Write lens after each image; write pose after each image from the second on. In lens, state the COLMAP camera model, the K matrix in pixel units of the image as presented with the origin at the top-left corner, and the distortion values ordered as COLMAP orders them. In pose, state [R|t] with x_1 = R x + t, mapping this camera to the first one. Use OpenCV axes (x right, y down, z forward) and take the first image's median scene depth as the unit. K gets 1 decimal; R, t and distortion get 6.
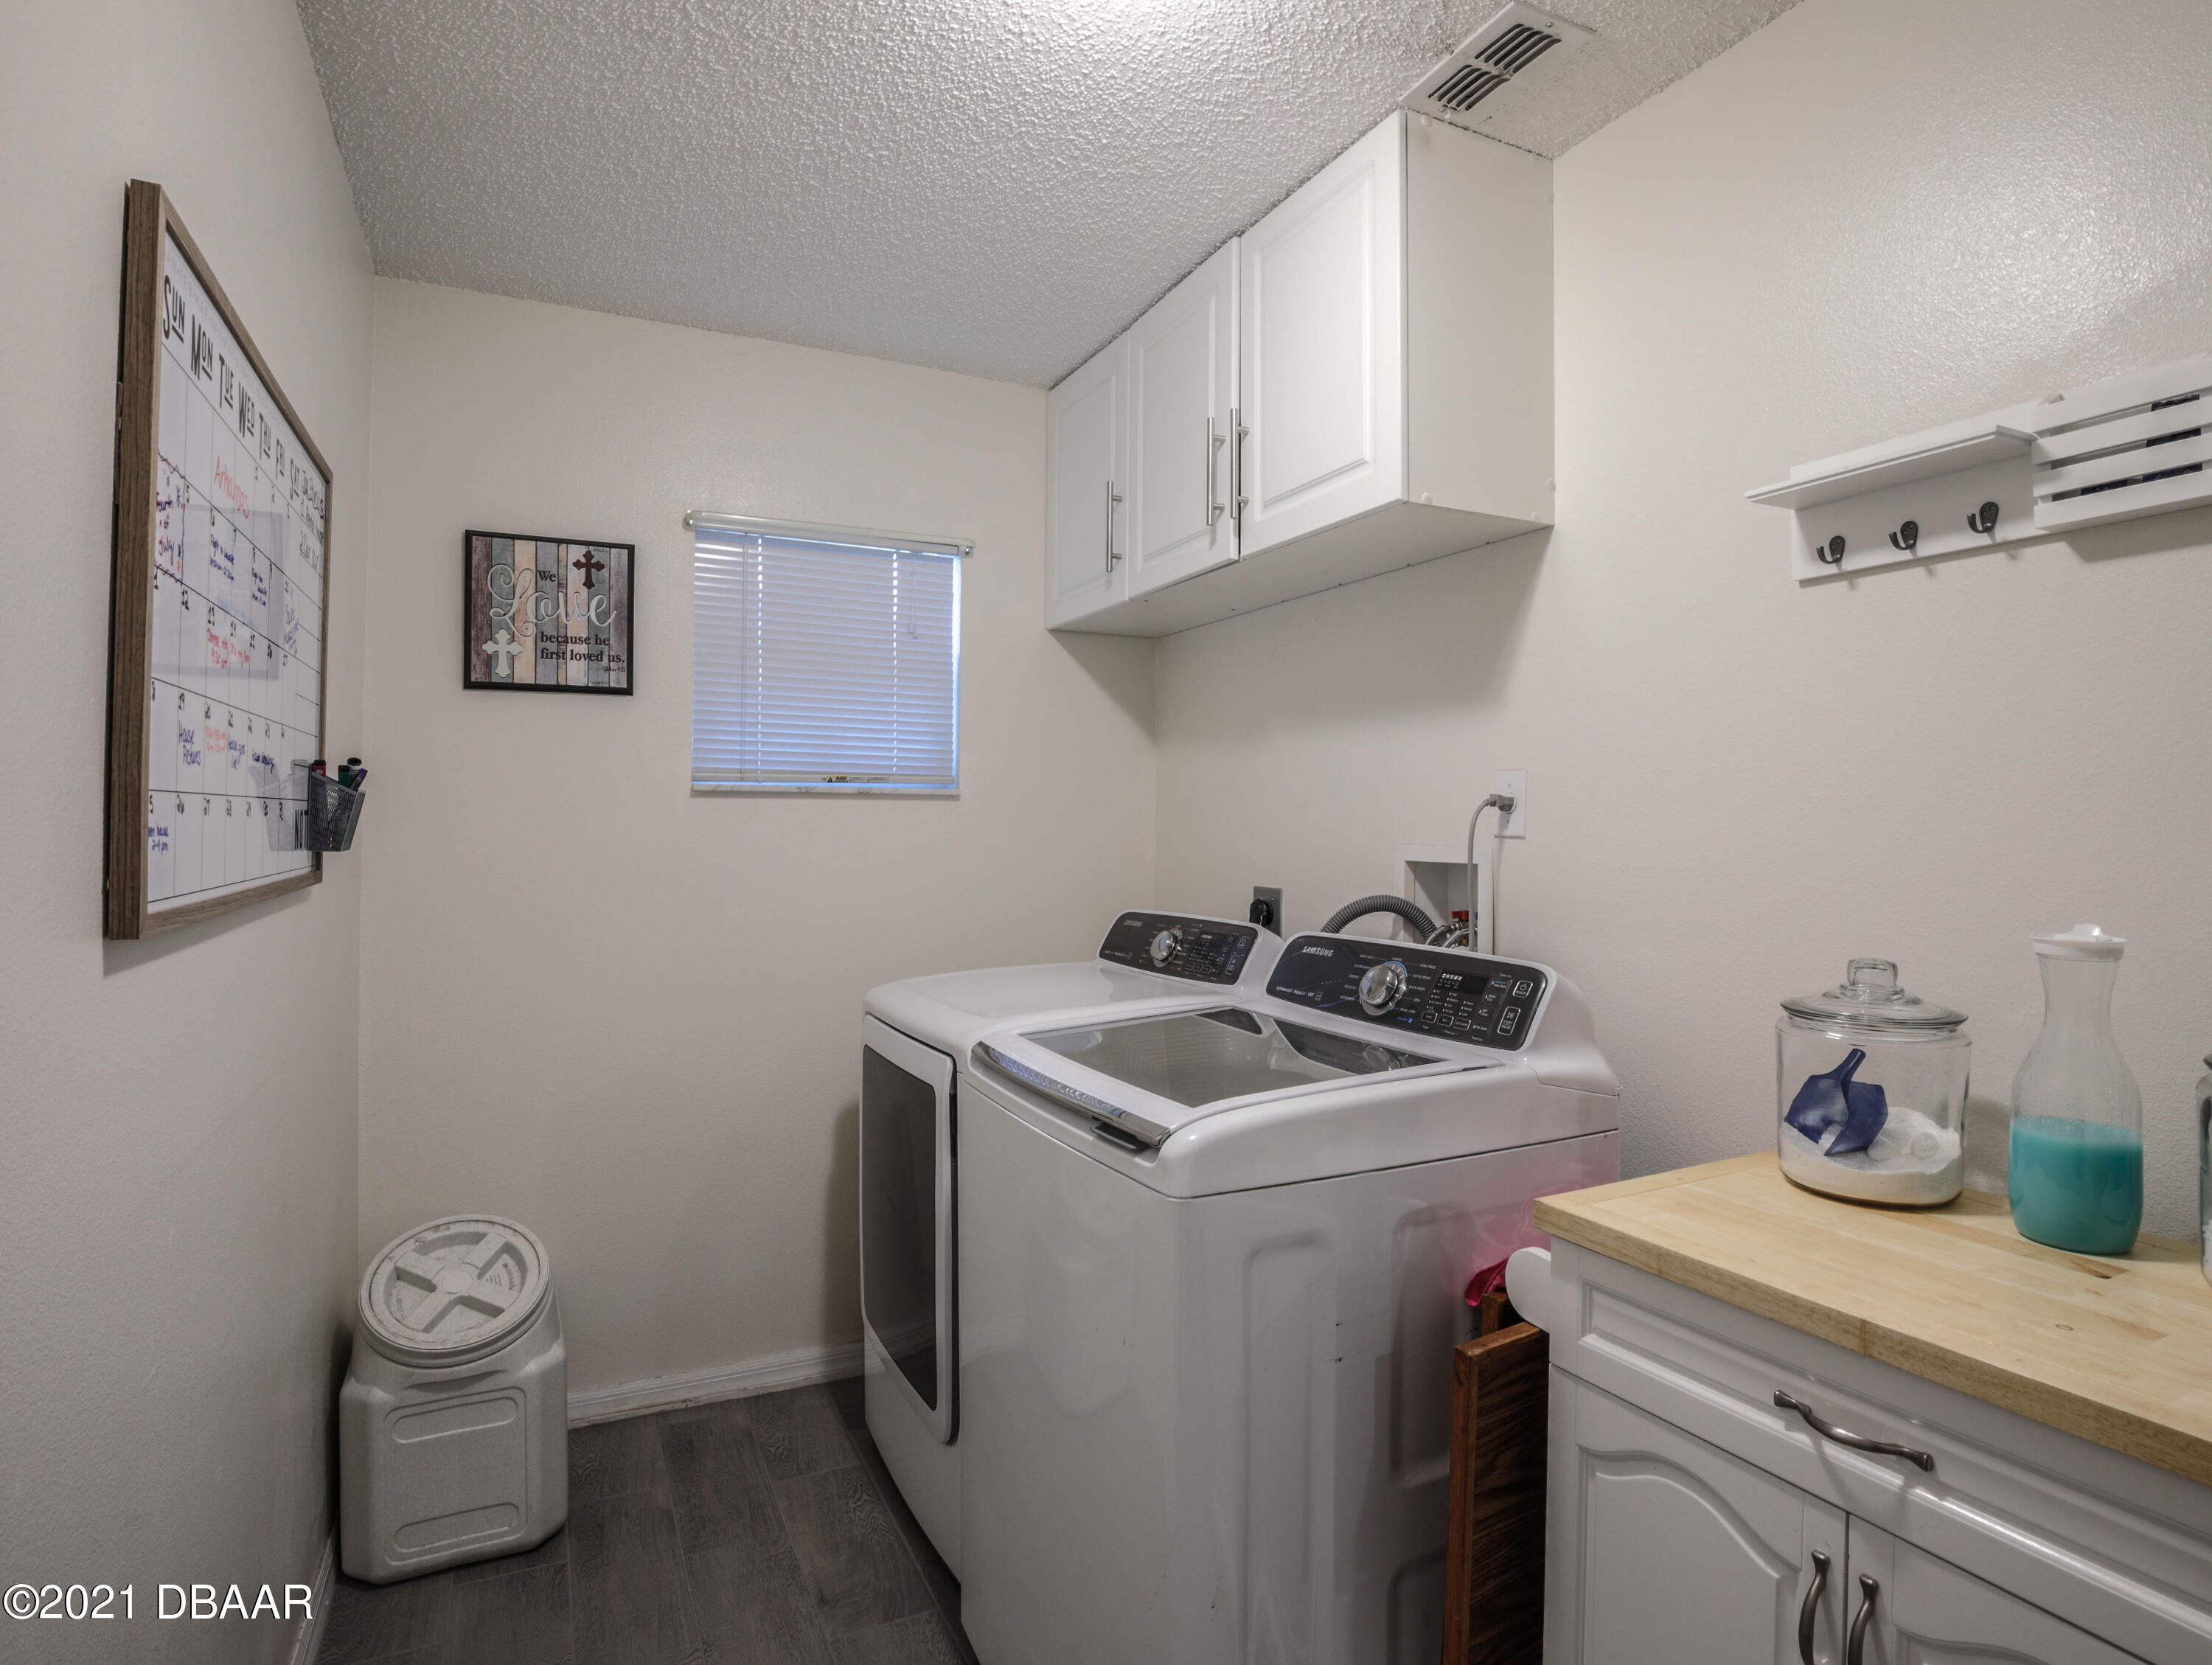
lens RADIAL K [[1202.8, 0, 1181.6], [0, 1202.8, 808.0], [0, 0, 1]] dist [-0.029804, -0.000115]
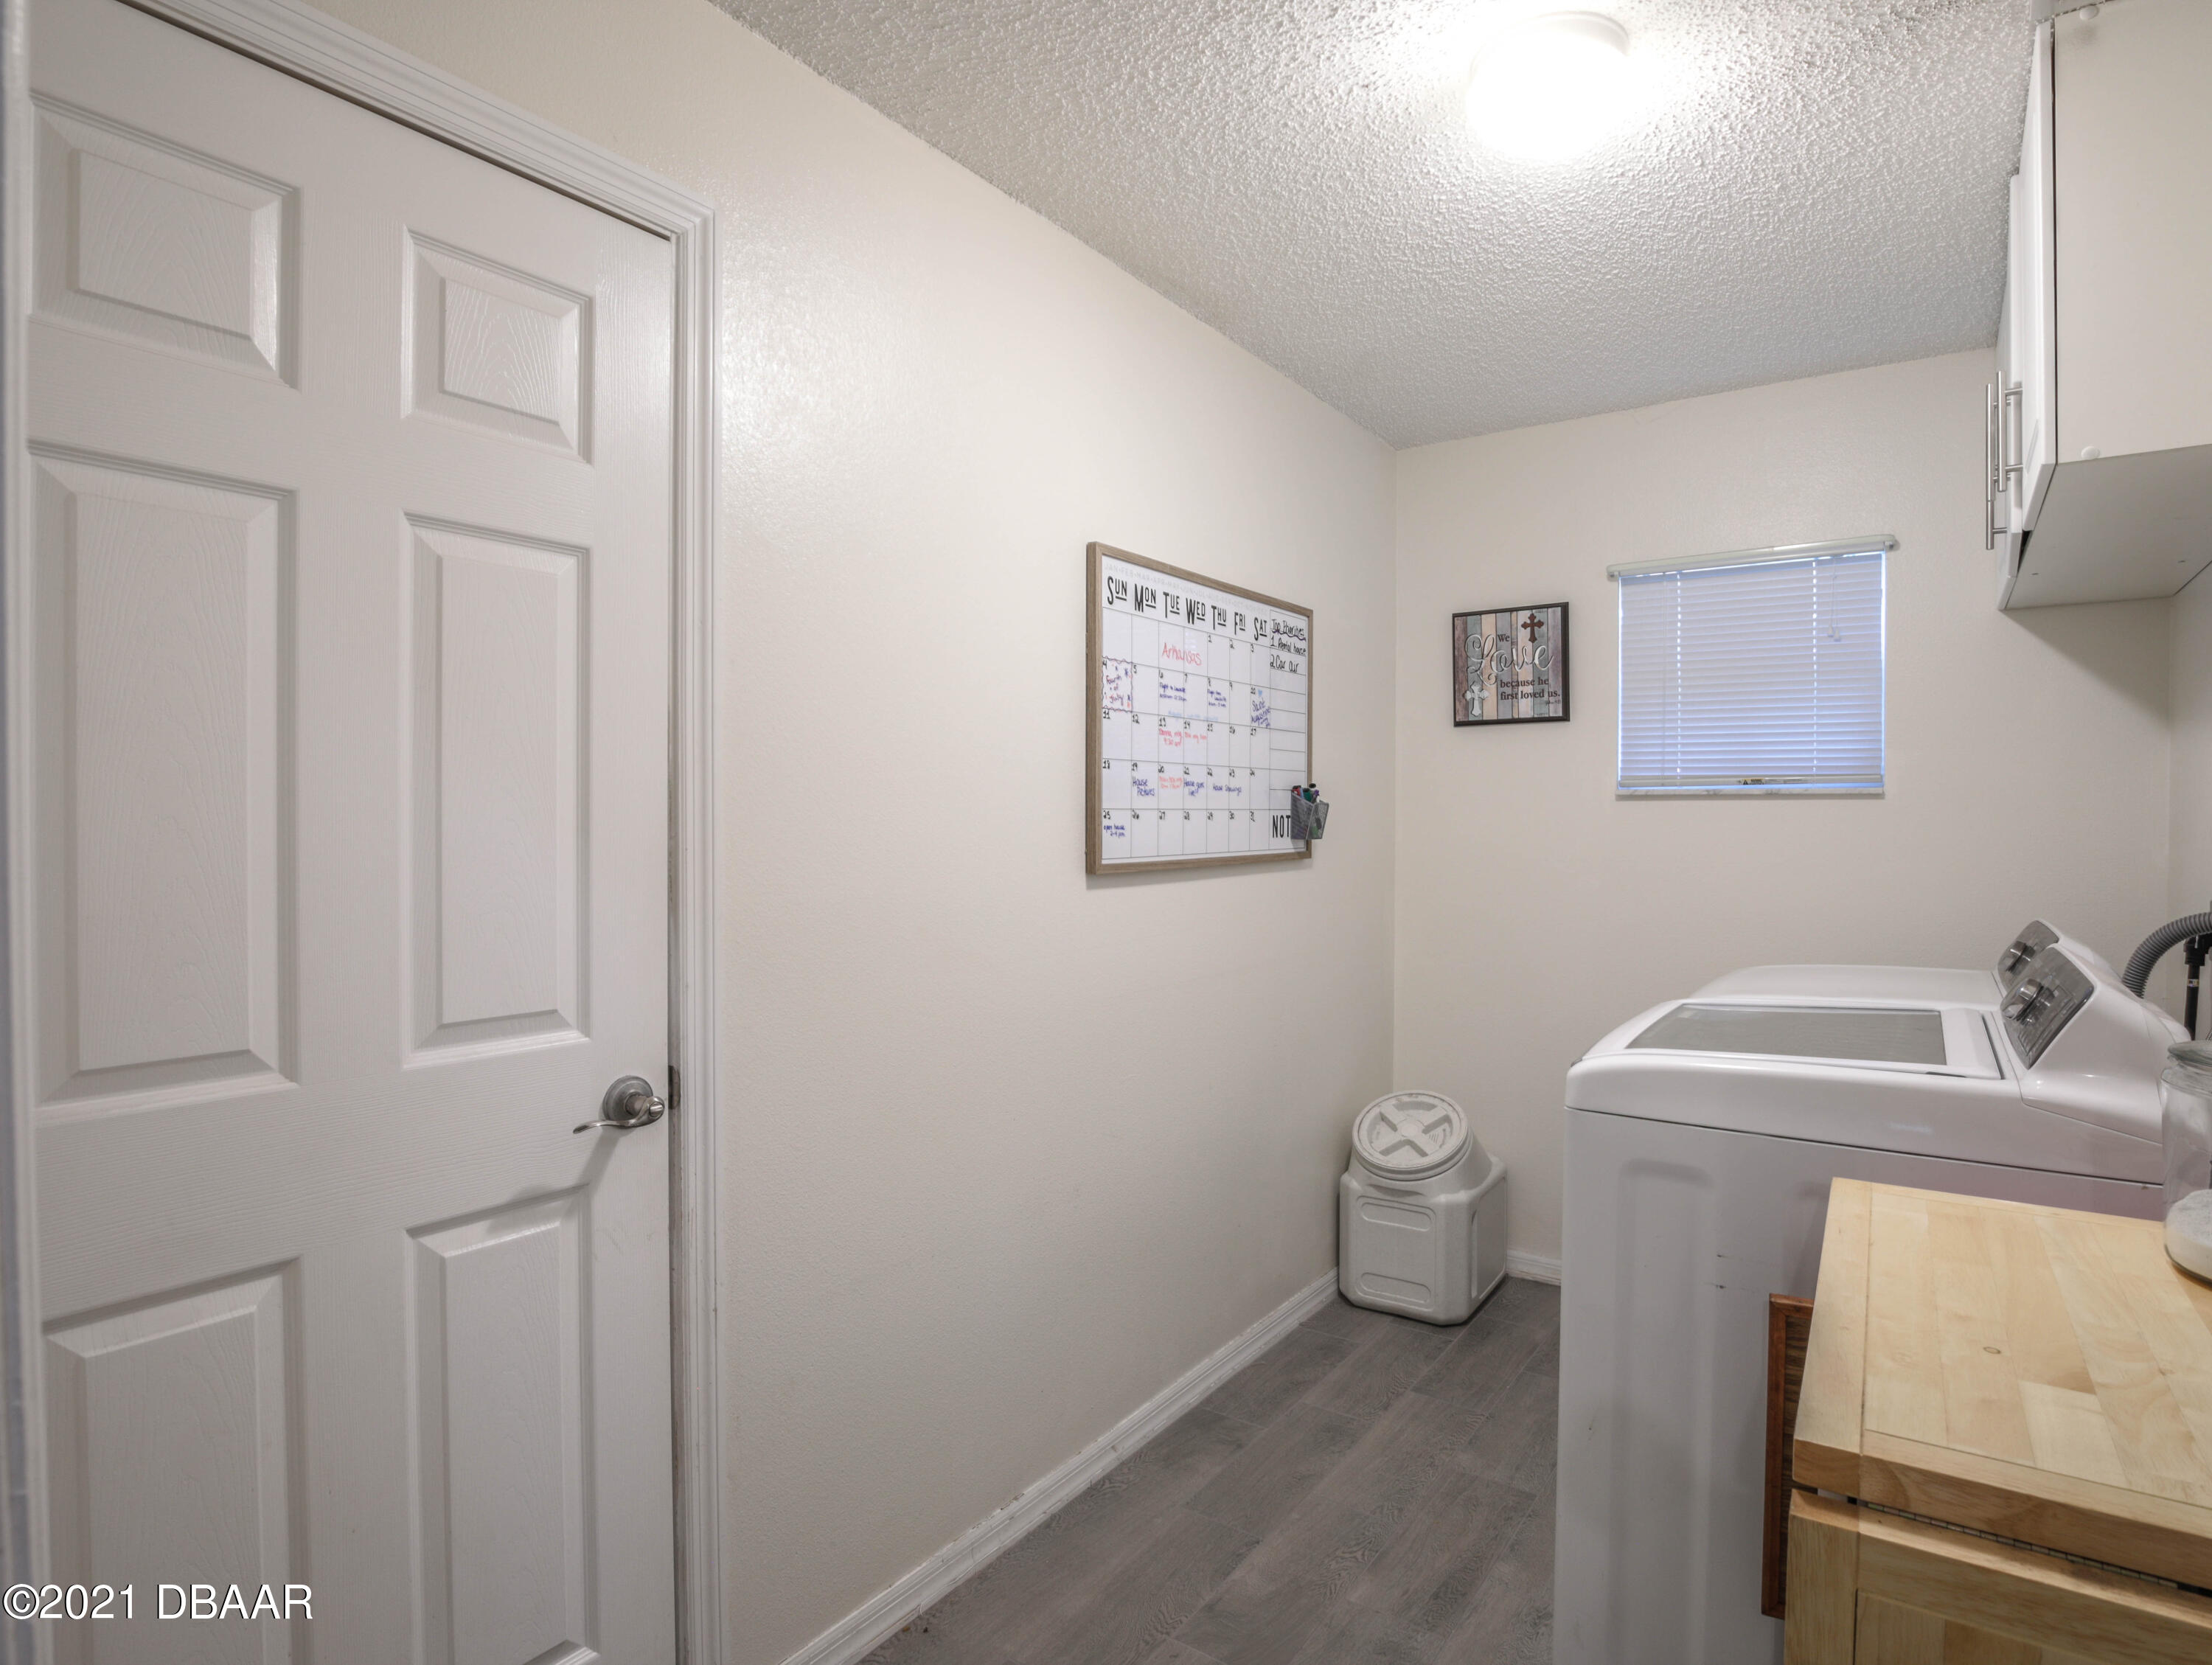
lens RADIAL K [[1169.5, 0, 1109.2], [0, 1169.5, 836.2], [0, 0, 1]] dist [-0.017252, -0.000431]
pose [[0.483602, 0.010611, -0.875224, 0.406491], [0.012855, 0.999733, 0.019224, -0.002630], [0.875194, -0.020547, 0.483336, -0.028026]]
